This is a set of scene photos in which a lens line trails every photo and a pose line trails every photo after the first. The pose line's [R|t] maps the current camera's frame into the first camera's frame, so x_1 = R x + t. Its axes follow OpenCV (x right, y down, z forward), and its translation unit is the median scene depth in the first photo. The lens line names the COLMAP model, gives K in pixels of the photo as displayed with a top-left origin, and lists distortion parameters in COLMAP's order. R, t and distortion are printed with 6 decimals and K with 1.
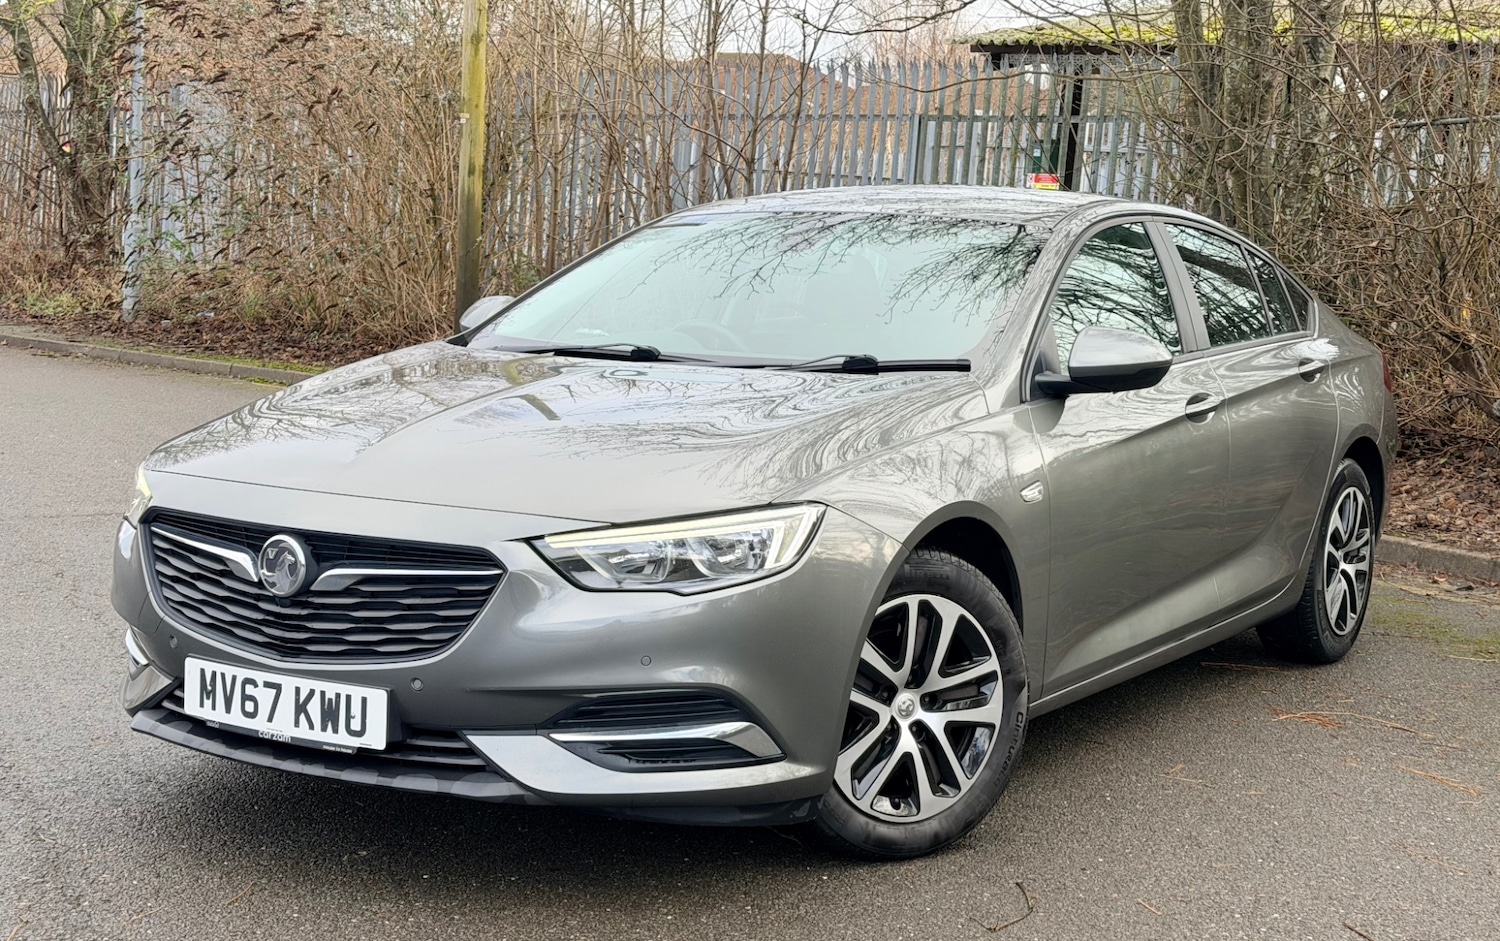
lens RADIAL K [[2090.3, 0, 723.1], [0, 2090.3, 478.4], [0, 0, 1]] dist [0.126758, 0.000000]
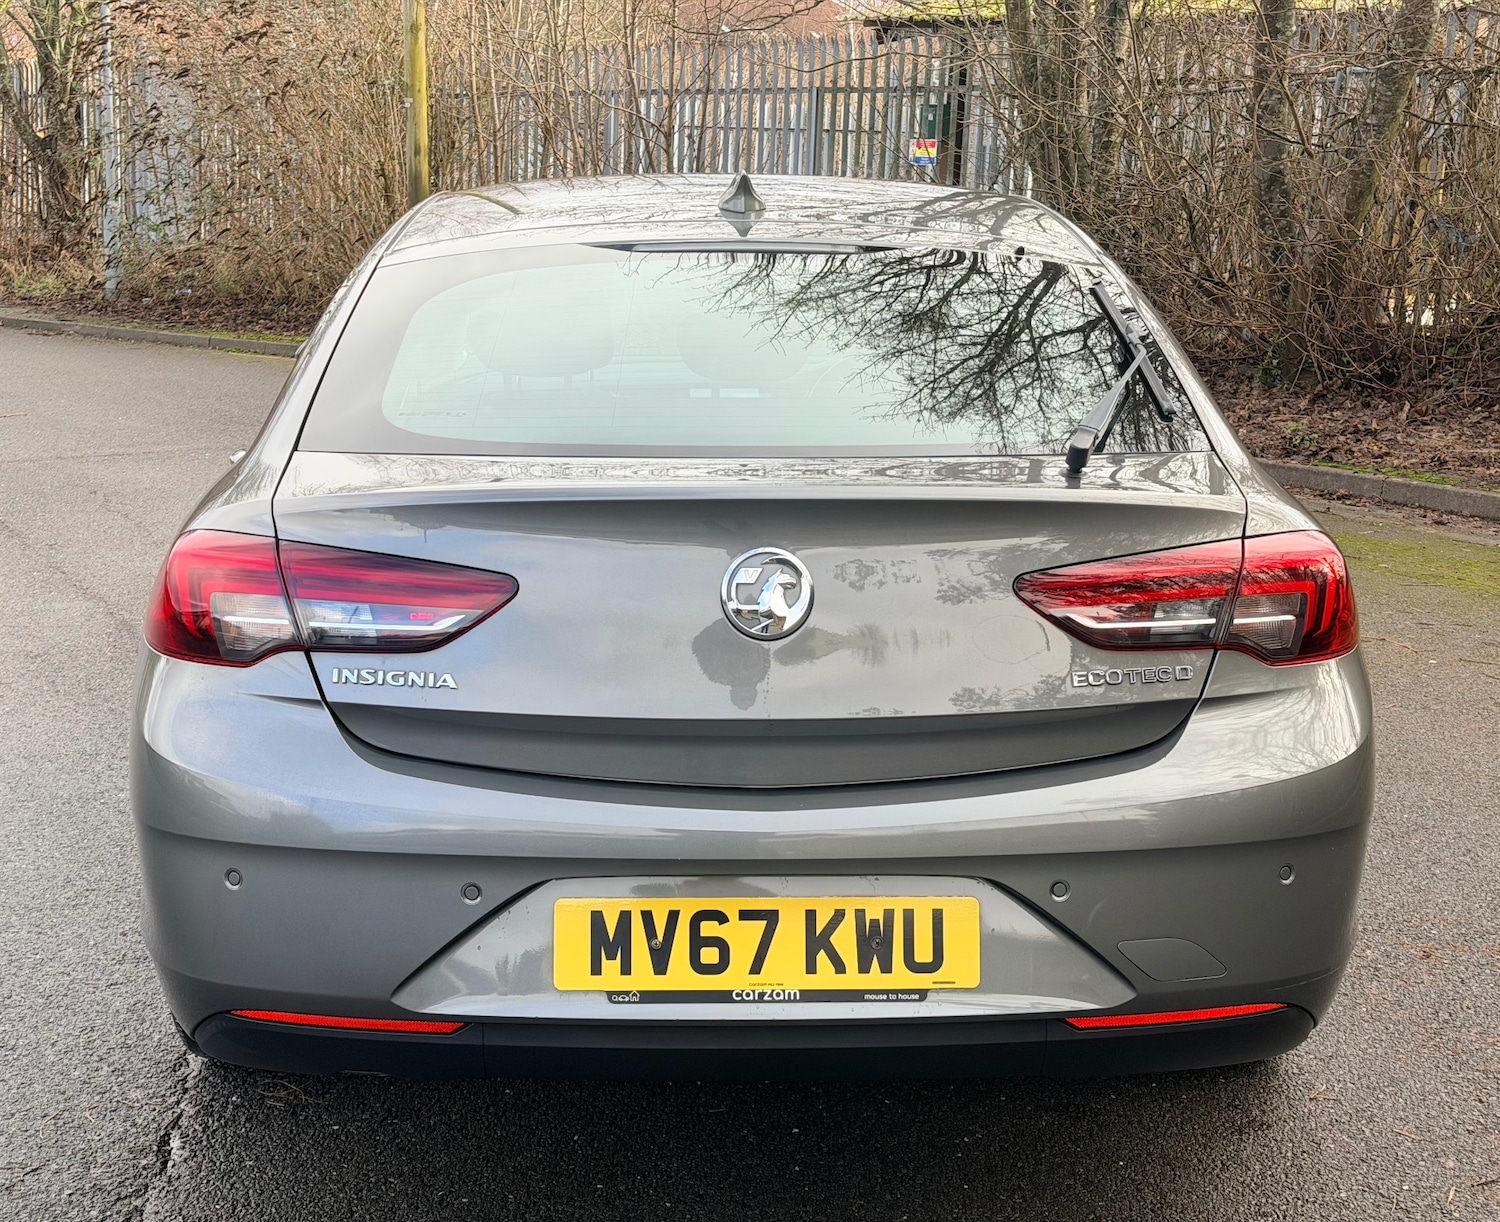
lens RADIAL K [[2150.3, 0, 721.5], [0, 2150.3, 625.6], [0, 0, 1]] dist [0.117681, 0.000000]
pose [[0.999352, -0.035744, -0.004294, 0.146445], [0.035980, 0.995747, 0.084812, 0.041686], [0.001244, -0.084912, 0.996388, -0.625548]]
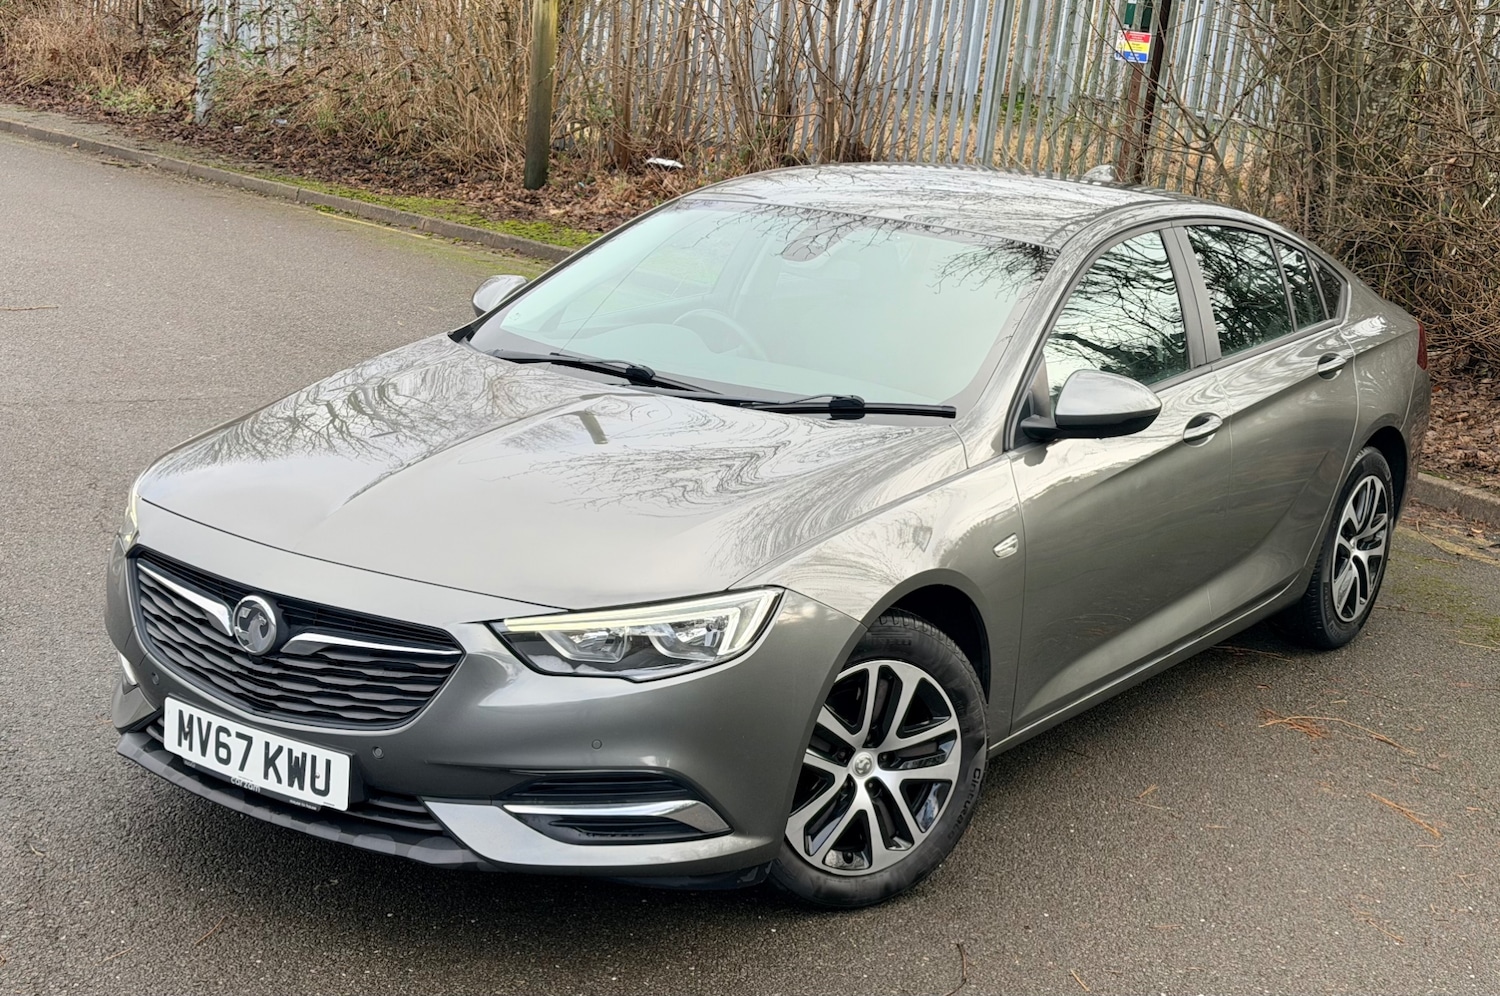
lens RADIAL K [[2131.0, 0, 739.9], [0, 2131.0, 498.5], [0, 0, 1]] dist [0.125388, 0.000000]
pose [[0.998461, 0.044631, -0.032910, 0.051051], [-0.040740, 0.993022, 0.110668, -0.123826], [0.037620, -0.109157, 0.993312, -0.027821]]
